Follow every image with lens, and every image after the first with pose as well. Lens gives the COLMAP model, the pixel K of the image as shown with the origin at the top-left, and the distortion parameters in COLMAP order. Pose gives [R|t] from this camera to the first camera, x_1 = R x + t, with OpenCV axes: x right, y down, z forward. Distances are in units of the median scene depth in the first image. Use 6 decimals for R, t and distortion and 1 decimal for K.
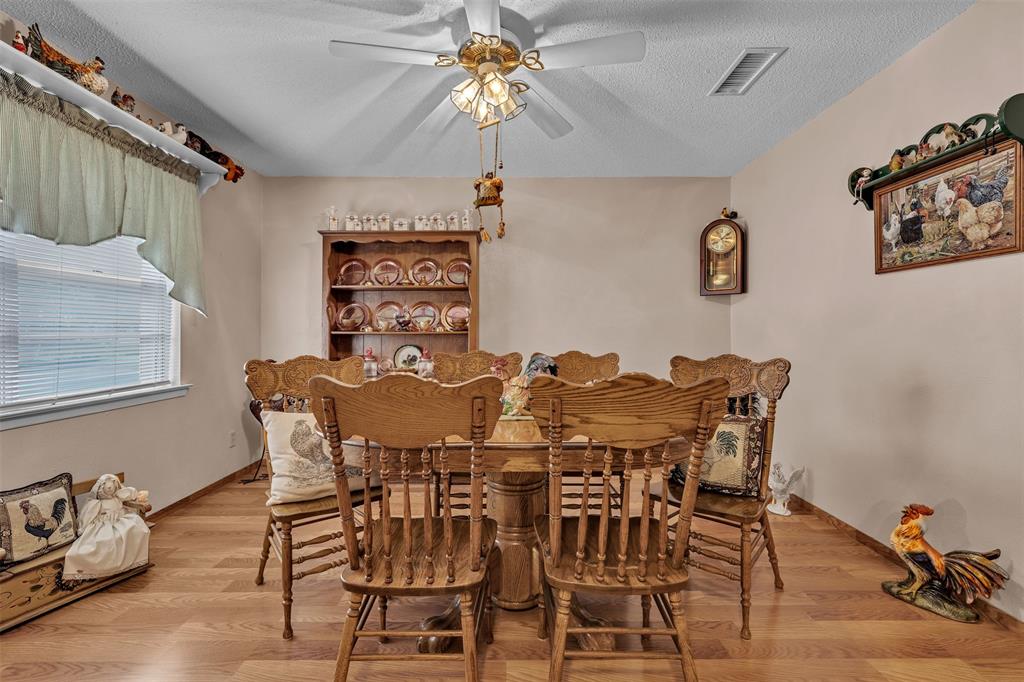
lens RADIAL K [[441.9, 0, 512.1], [0, 441.9, 337.1], [0, 0, 1]] dist [0.000433, -0.000291]
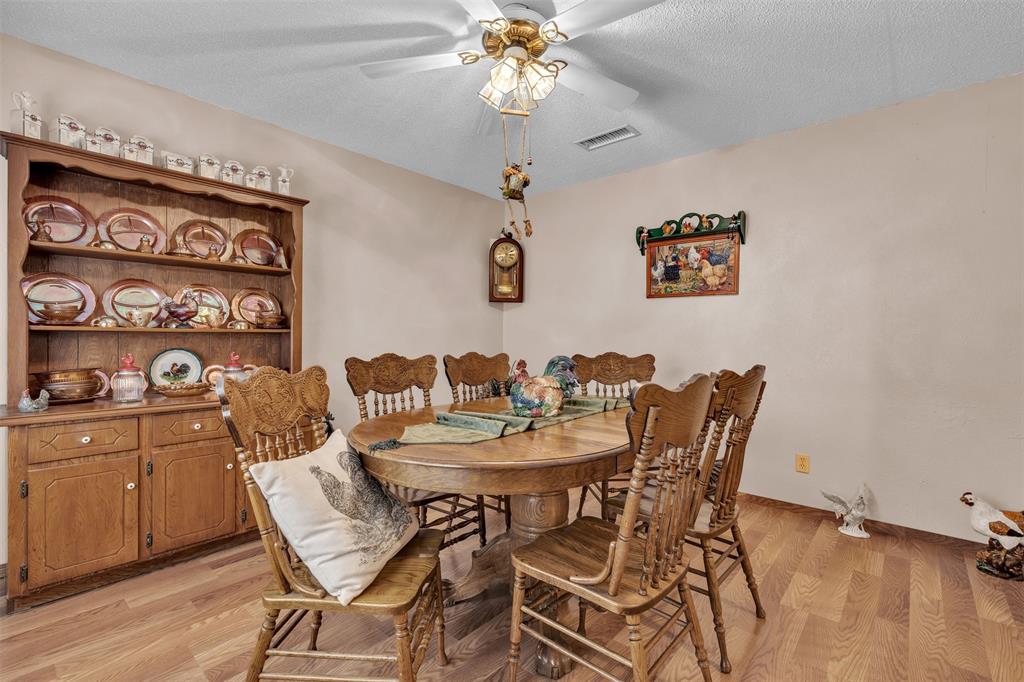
lens RADIAL K [[456.8, 0, 512.0], [0, 456.8, 341.0], [0, 0, 1]] dist [-0.000352, -0.000260]
pose [[0.669765, 0.000578, 0.742573, -0.648744], [-0.006276, 0.999968, 0.004882, 0.000224], [-0.742547, -0.007930, 0.669747, 0.288638]]
